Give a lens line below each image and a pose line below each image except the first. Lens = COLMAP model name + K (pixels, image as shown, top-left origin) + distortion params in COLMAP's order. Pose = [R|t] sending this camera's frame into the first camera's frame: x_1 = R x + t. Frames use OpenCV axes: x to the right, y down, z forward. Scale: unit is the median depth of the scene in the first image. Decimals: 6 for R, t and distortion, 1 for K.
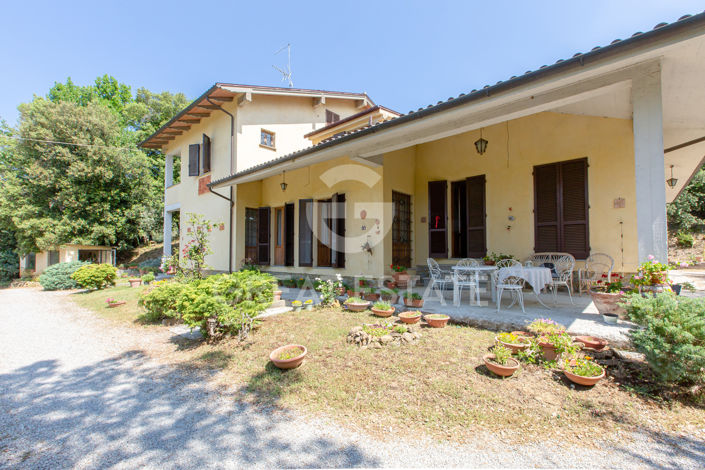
lens RADIAL K [[319.7, 0, 347.9], [0, 319.7, 243.9], [0, 0, 1]] dist [0.001789, 0.001622]
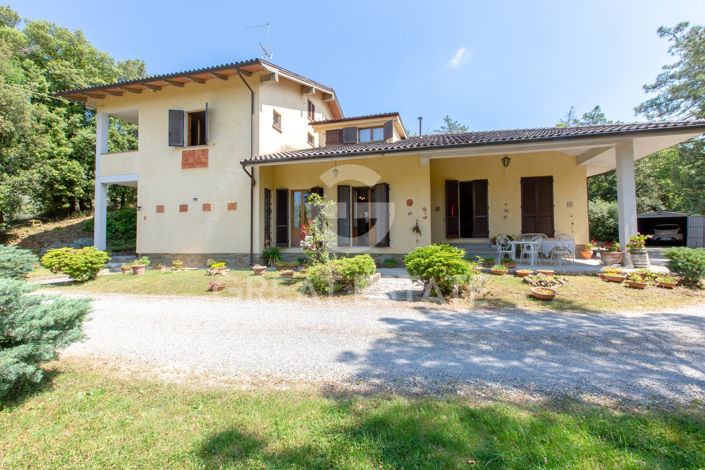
lens RADIAL K [[319.7, 0, 351.4], [0, 319.7, 233.1], [0, 0, 1]] dist [0.001789, 0.001622]
pose [[0.889263, 0.008210, 0.457322, -0.500631], [-0.011320, 0.999928, 0.004060, 0.016187], [-0.457255, -0.008788, 0.889292, 0.002410]]
